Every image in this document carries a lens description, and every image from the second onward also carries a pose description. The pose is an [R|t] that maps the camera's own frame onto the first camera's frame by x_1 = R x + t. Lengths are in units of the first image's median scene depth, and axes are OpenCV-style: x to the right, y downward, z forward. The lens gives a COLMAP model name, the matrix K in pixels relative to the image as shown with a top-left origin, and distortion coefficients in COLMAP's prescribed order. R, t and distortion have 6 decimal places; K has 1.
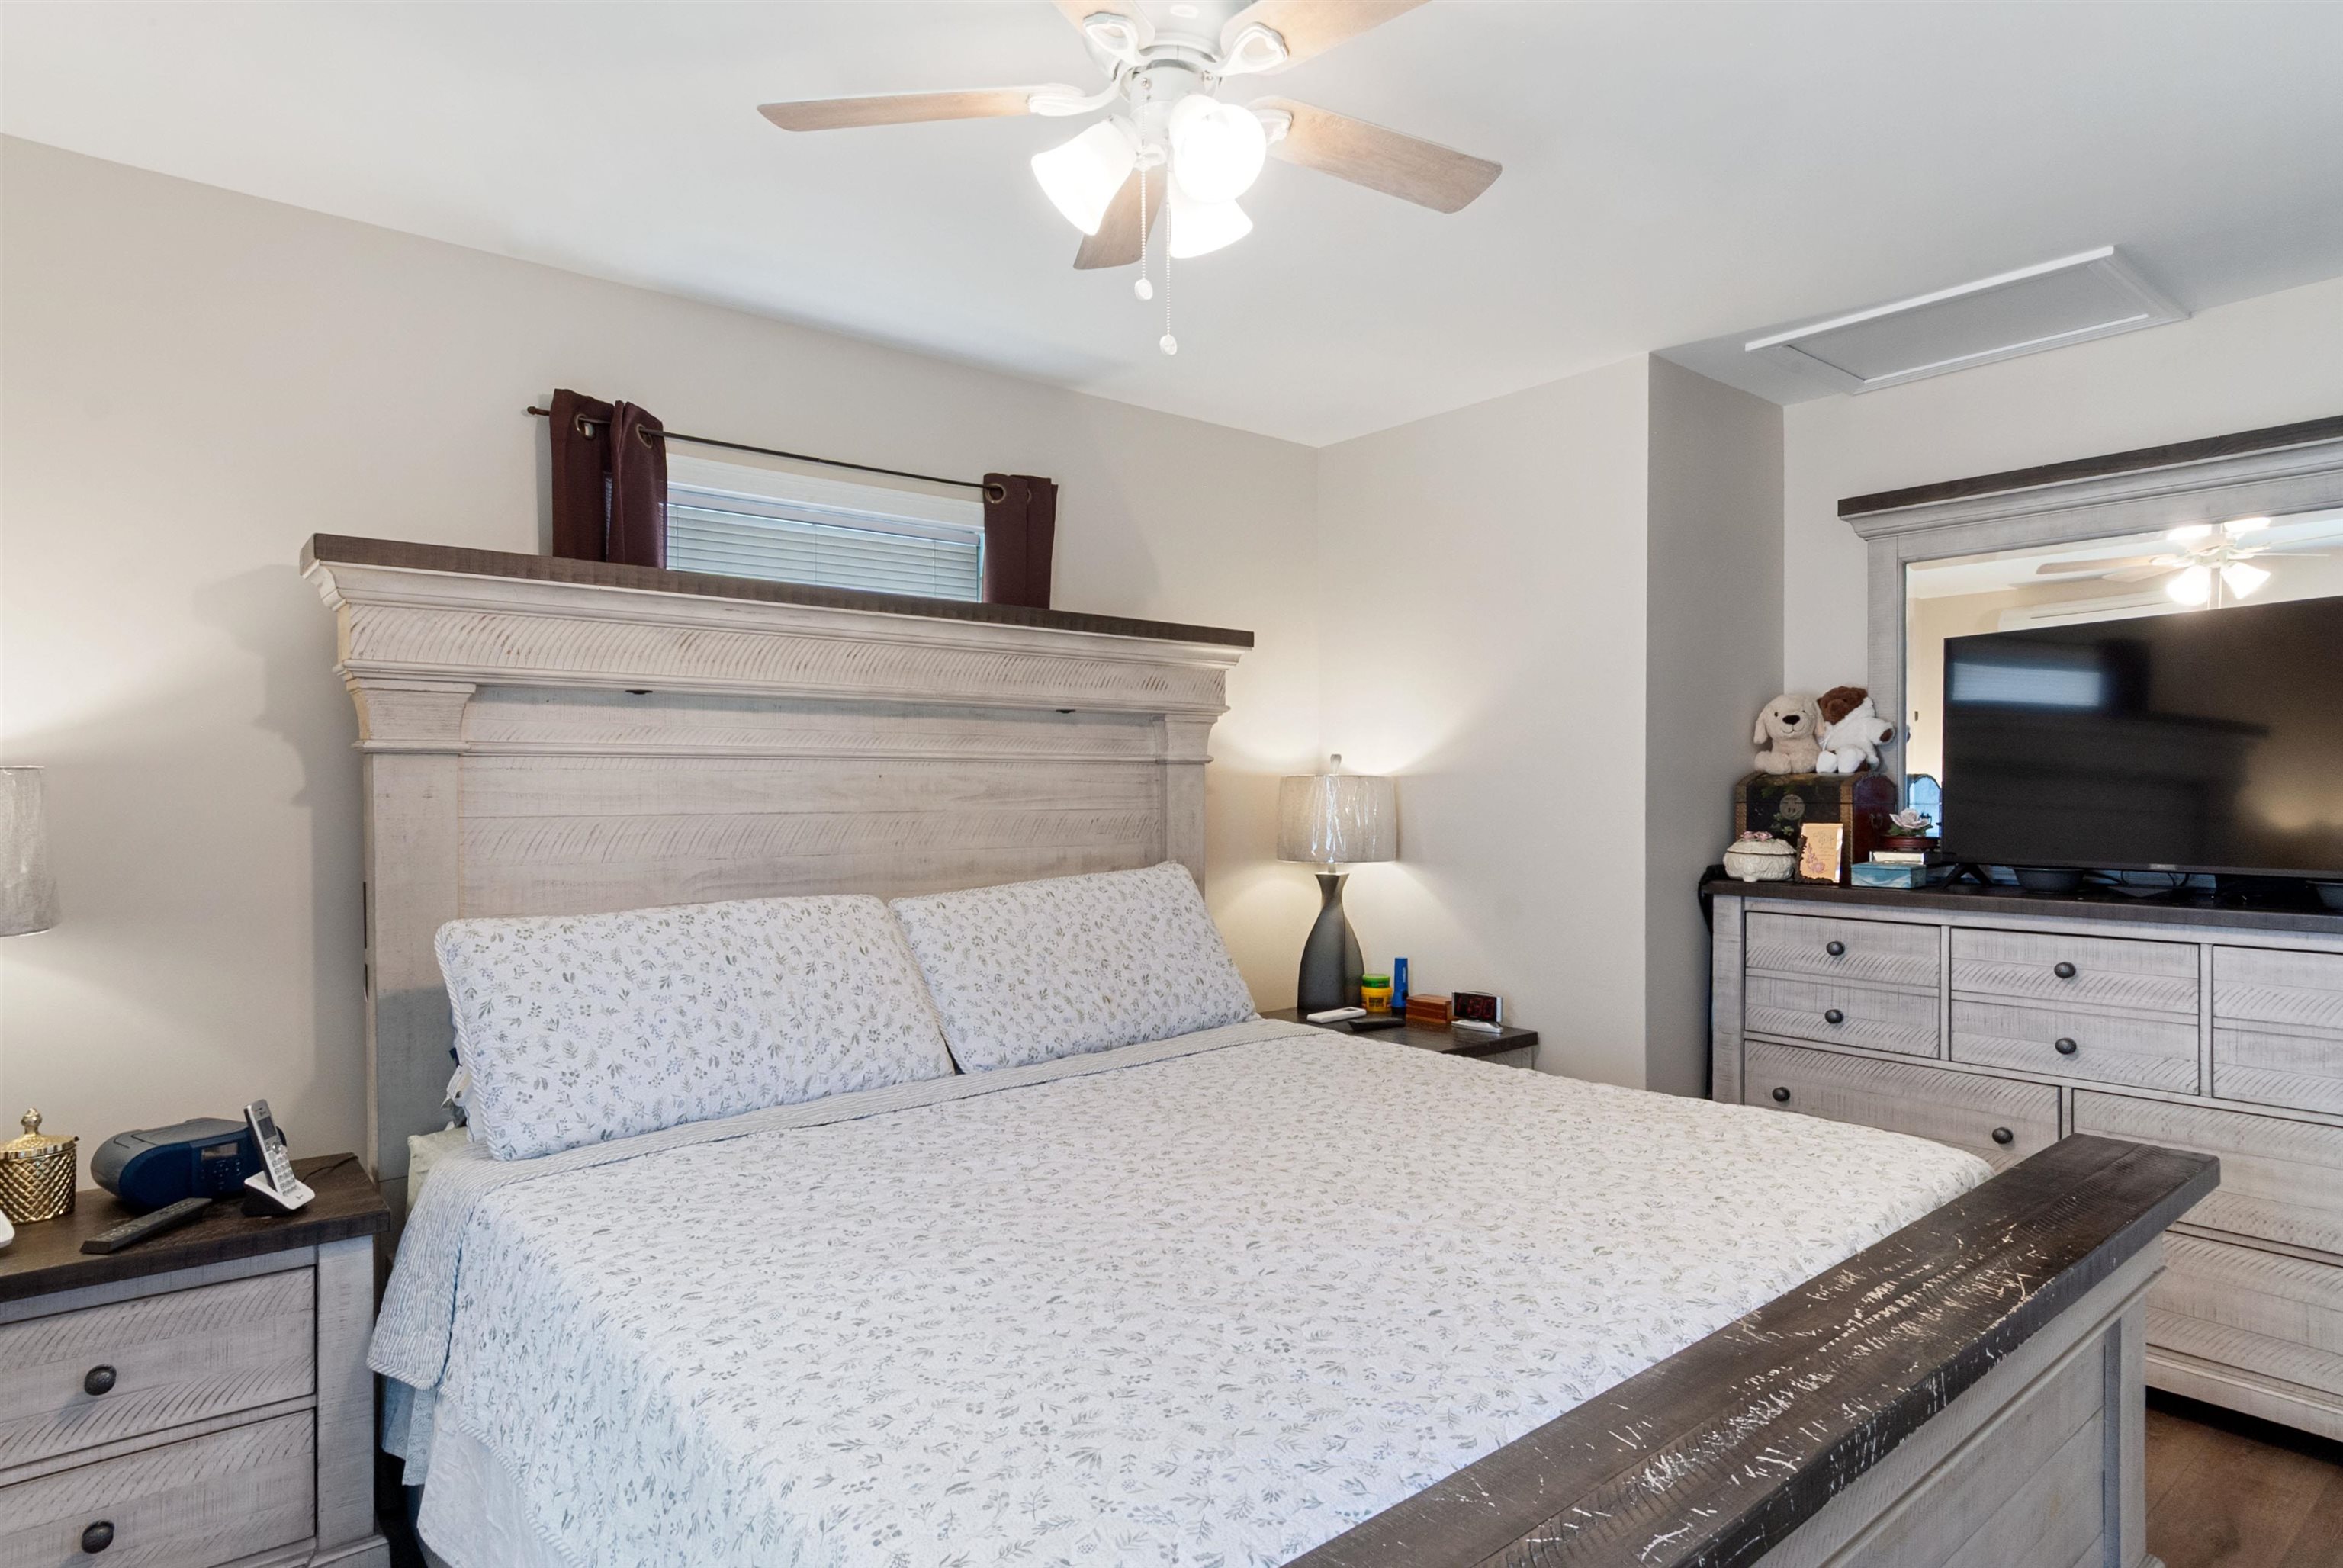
lens RADIAL K [[1296.9, 0, 1171.0], [0, 1296.9, 796.5], [0, 0, 1]] dist [0.008887, 0.000006]
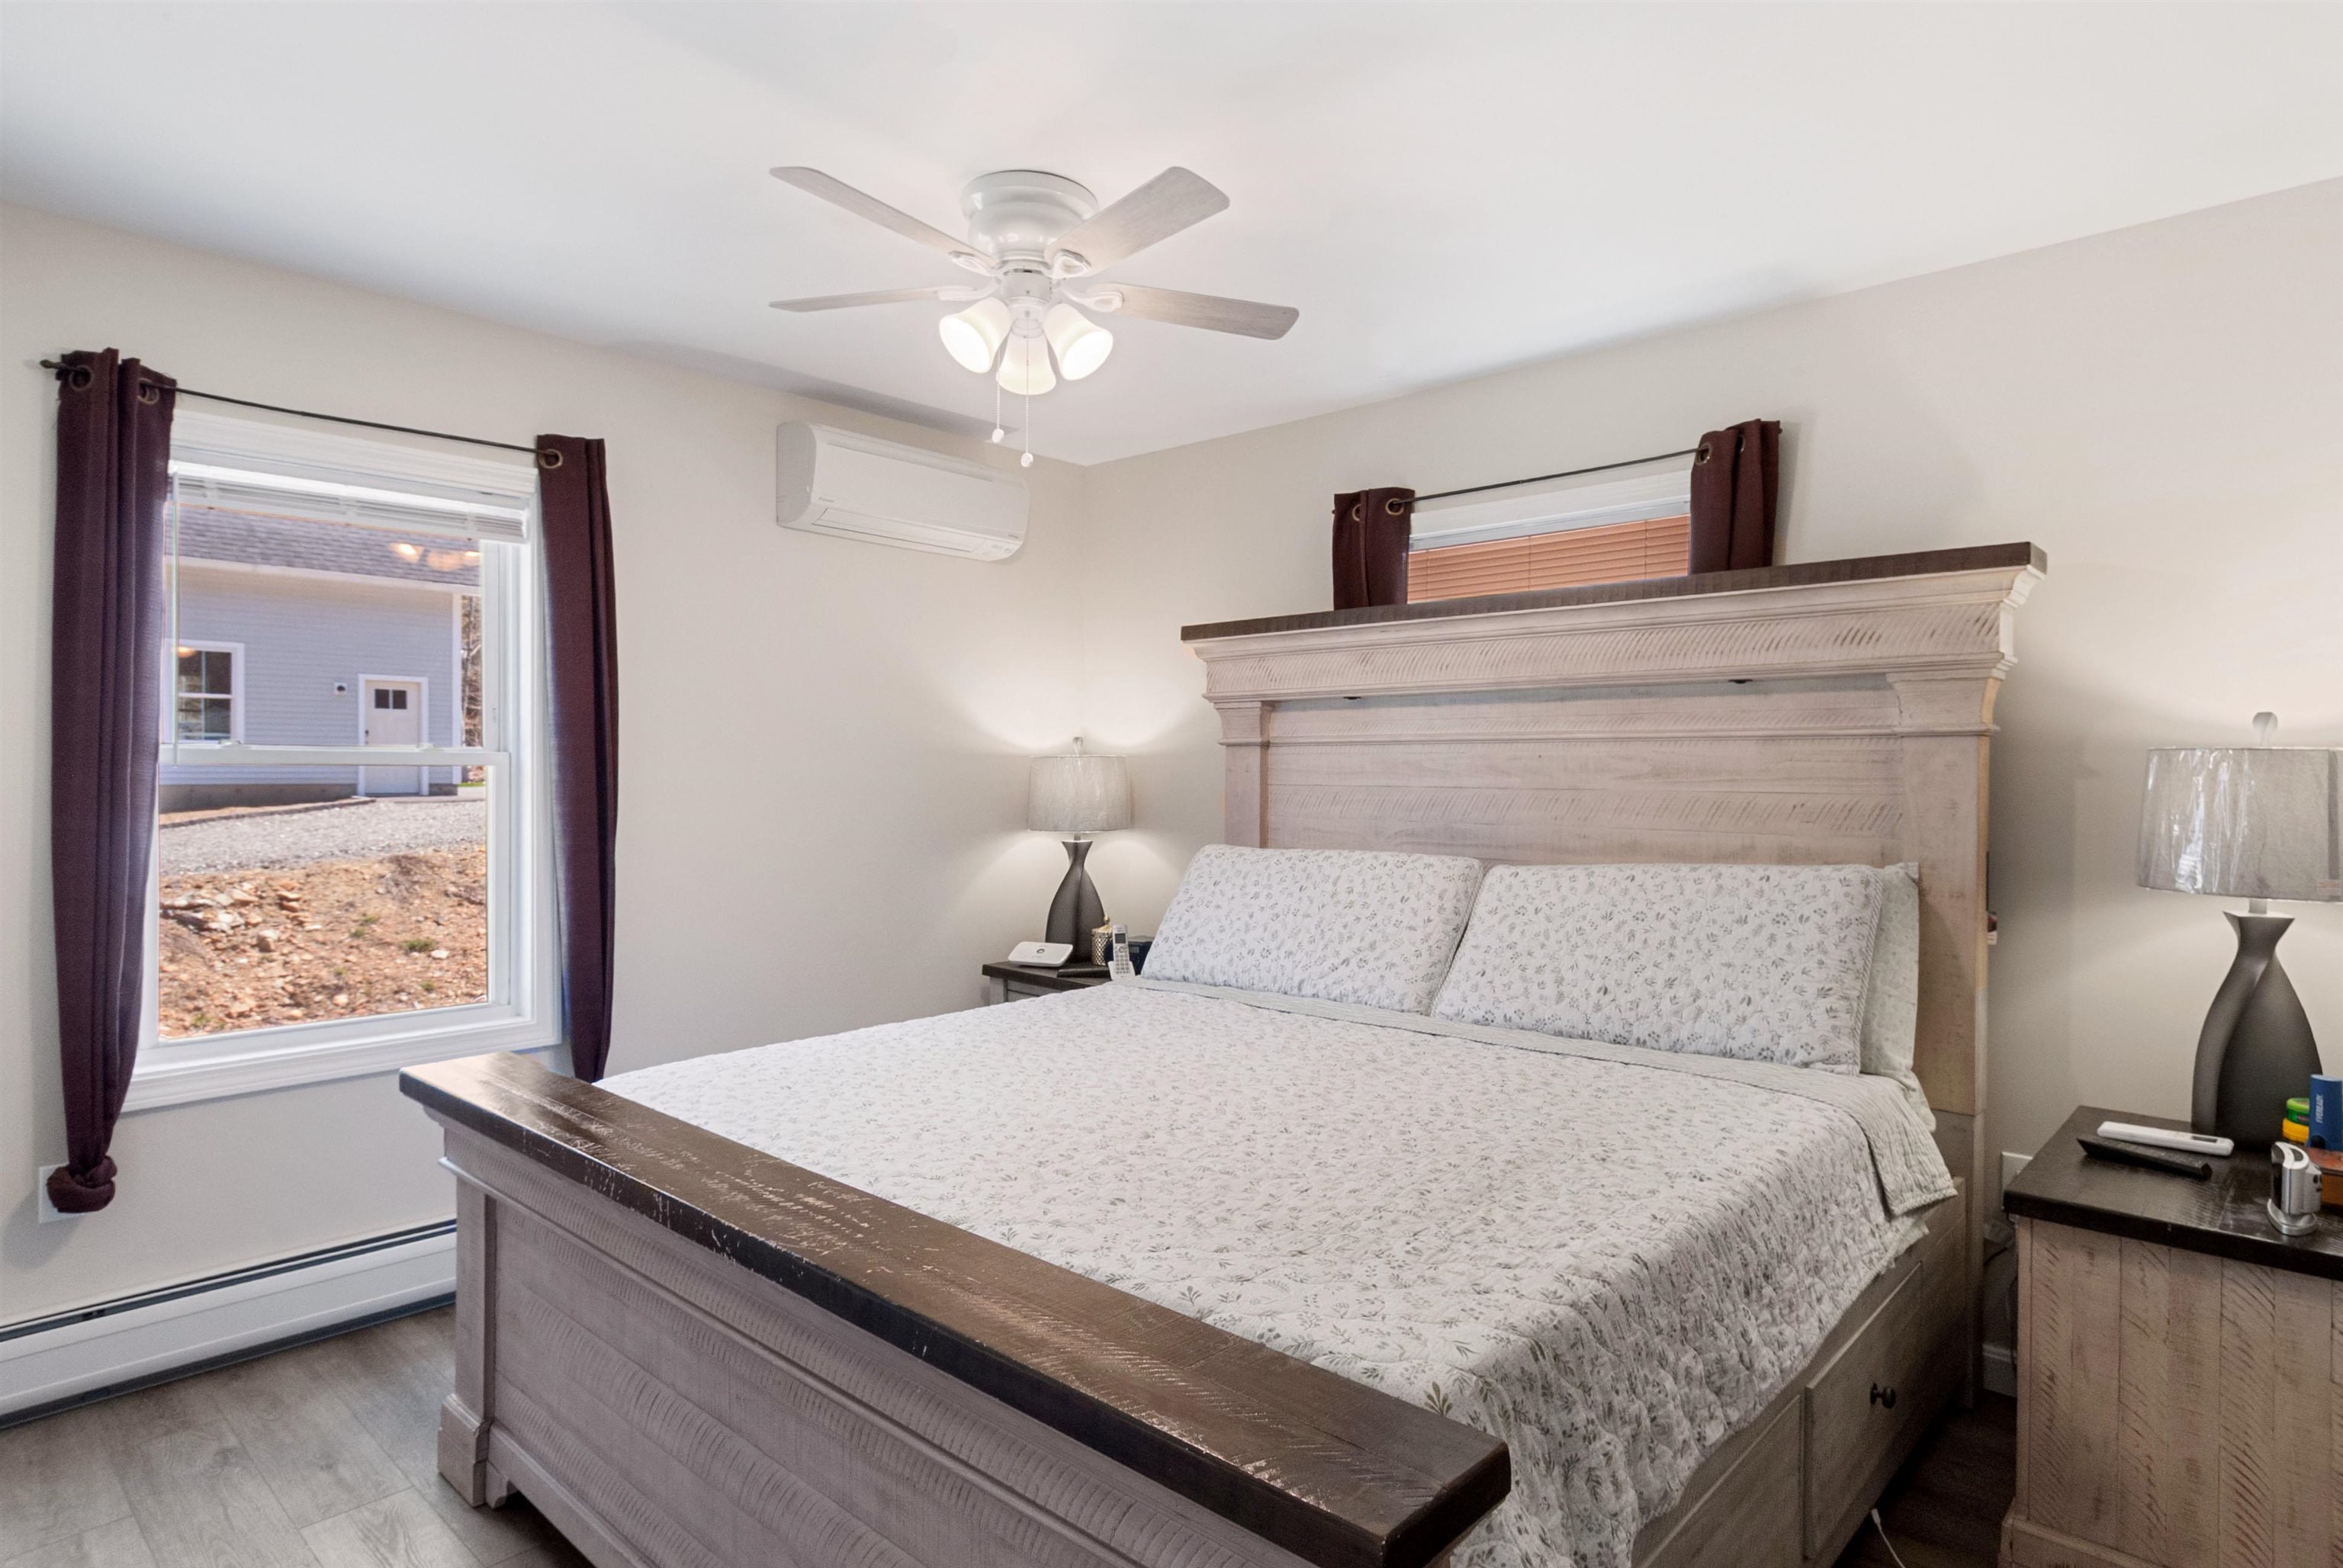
lens RADIAL K [[1246.7, 0, 1171.5], [0, 1246.7, 784.0], [0, 0, 1]] dist [0.009655, 0.000144]
pose [[0.134689, 0.012243, -0.990812, 0.778605], [-0.011931, 0.999871, 0.010733, 0.000223], [0.990816, 0.010376, 0.134818, 0.542247]]
